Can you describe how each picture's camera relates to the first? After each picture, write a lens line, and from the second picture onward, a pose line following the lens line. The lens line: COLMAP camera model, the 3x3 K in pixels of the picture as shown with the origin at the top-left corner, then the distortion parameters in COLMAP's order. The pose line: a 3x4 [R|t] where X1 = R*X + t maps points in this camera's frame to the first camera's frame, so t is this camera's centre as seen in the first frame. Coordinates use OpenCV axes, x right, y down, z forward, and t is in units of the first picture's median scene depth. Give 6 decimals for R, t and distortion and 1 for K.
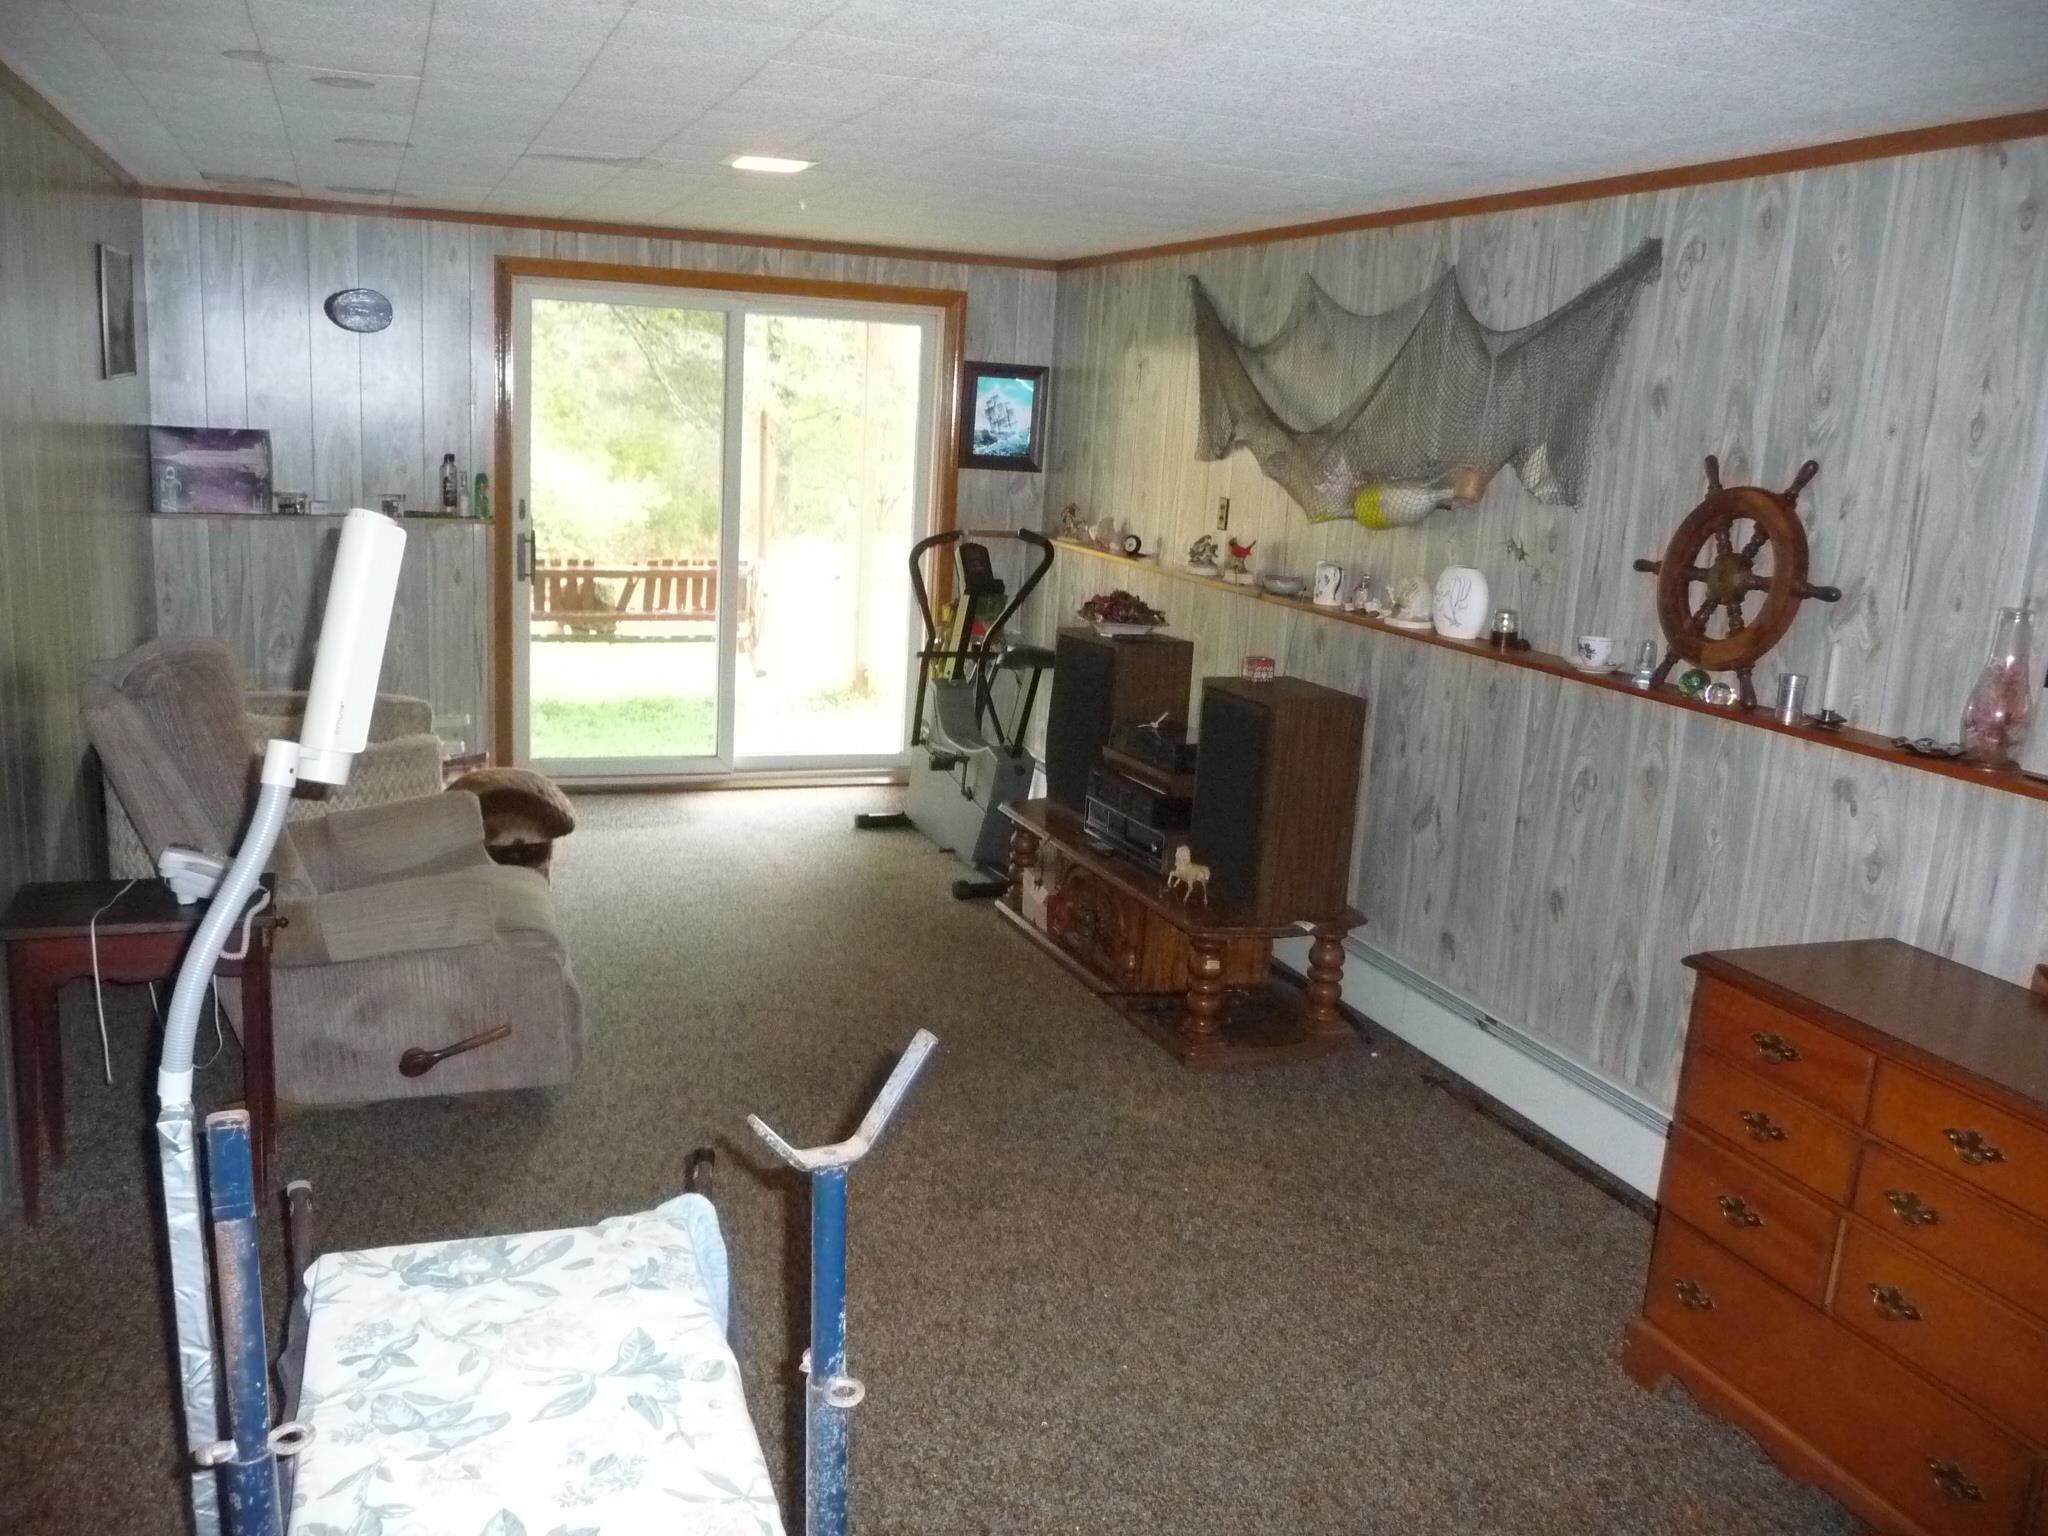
lens RADIAL K [[1705.2, 0, 1021.6], [0, 1705.2, 785.2], [0, 0, 1]] dist [-0.040836, 0.035312]
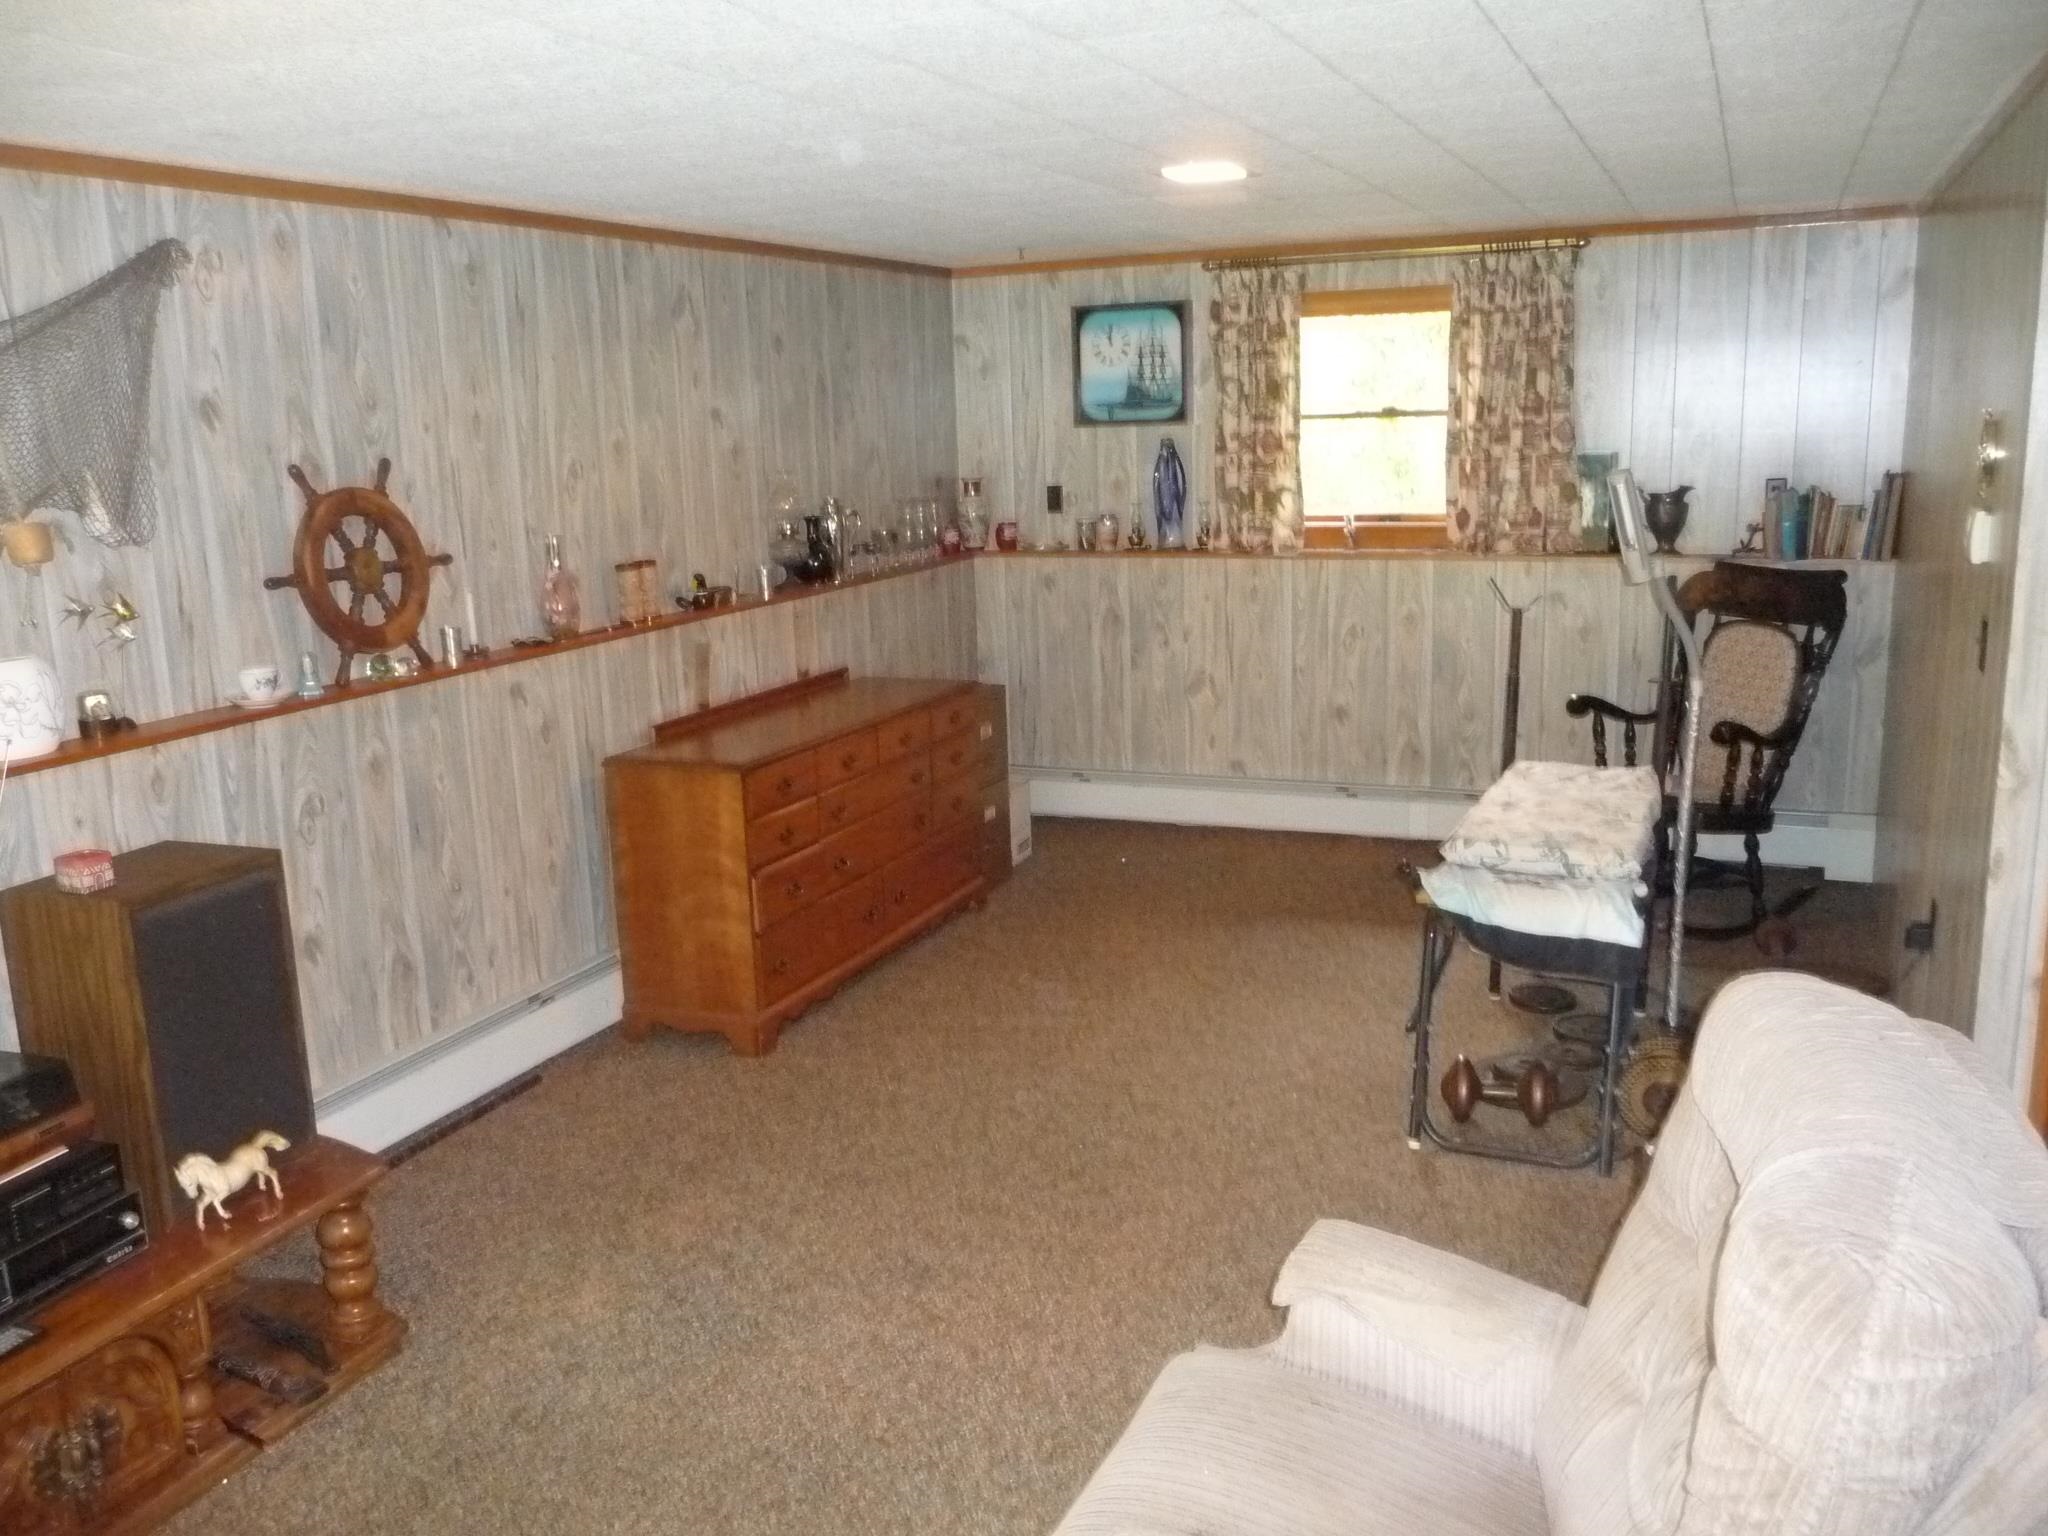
lens RADIAL K [[1705.2, 0, 1024.1], [0, 1705.2, 760.7], [0, 0, 1]] dist [-0.040836, 0.035312]
pose [[-0.714642, -0.179854, 0.675973, -0.671910], [0.139597, 0.910268, 0.389775, -0.386012], [-0.685419, 0.372913, -0.625409, 1.464917]]
